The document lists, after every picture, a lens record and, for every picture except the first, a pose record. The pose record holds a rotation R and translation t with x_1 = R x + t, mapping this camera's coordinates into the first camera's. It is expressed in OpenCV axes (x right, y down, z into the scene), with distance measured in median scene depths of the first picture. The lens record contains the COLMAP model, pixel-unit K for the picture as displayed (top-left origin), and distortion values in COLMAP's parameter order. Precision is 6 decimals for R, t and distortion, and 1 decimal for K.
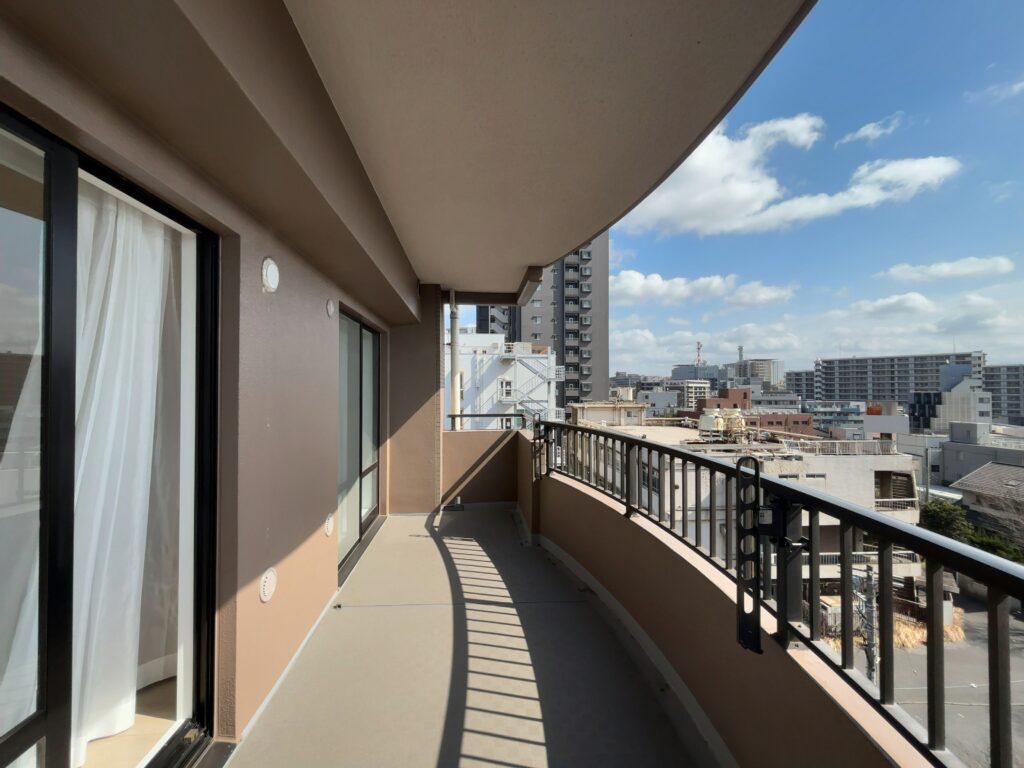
lens RADIAL K [[452.5, 0, 510.1], [0, 452.5, 384.8], [0, 0, 1]] dist [0.001570, 0.000237]
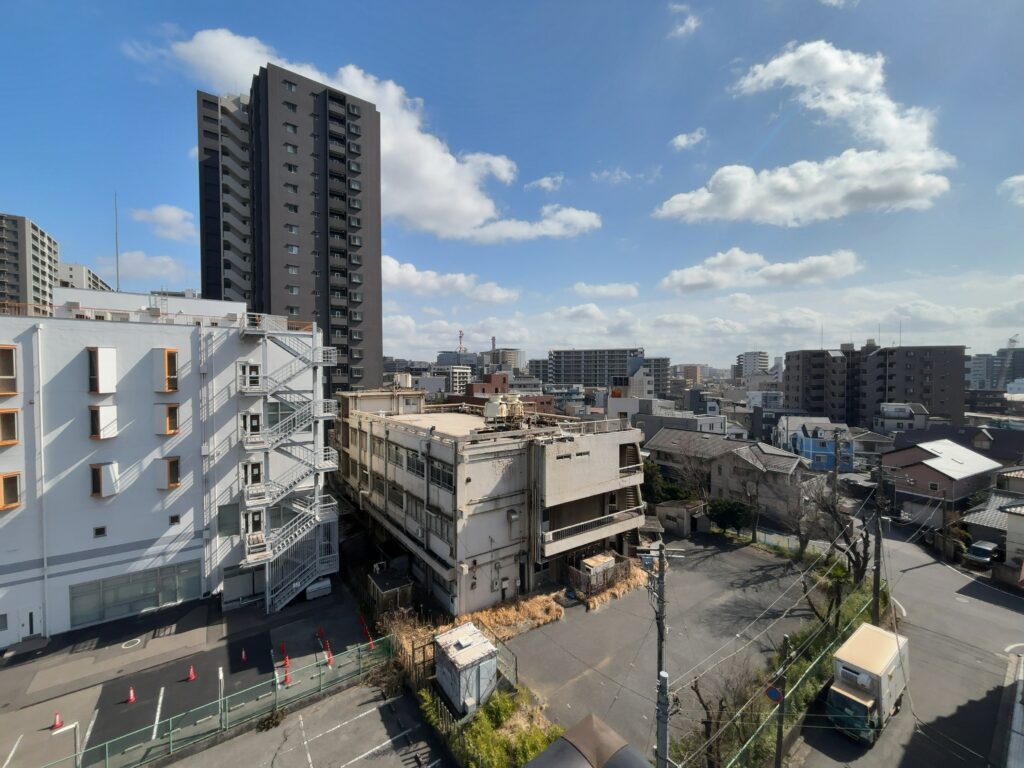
lens RADIAL K [[412.0, 0, 508.5], [0, 412.0, 383.5], [0, 0, 1]] dist [0.005884, -0.001410]
pose [[0.846081, -0.012130, 0.532916, -0.009547], [-0.007008, 0.999402, 0.033874, -0.003068], [-0.533008, -0.032395, 0.845490, 0.154317]]
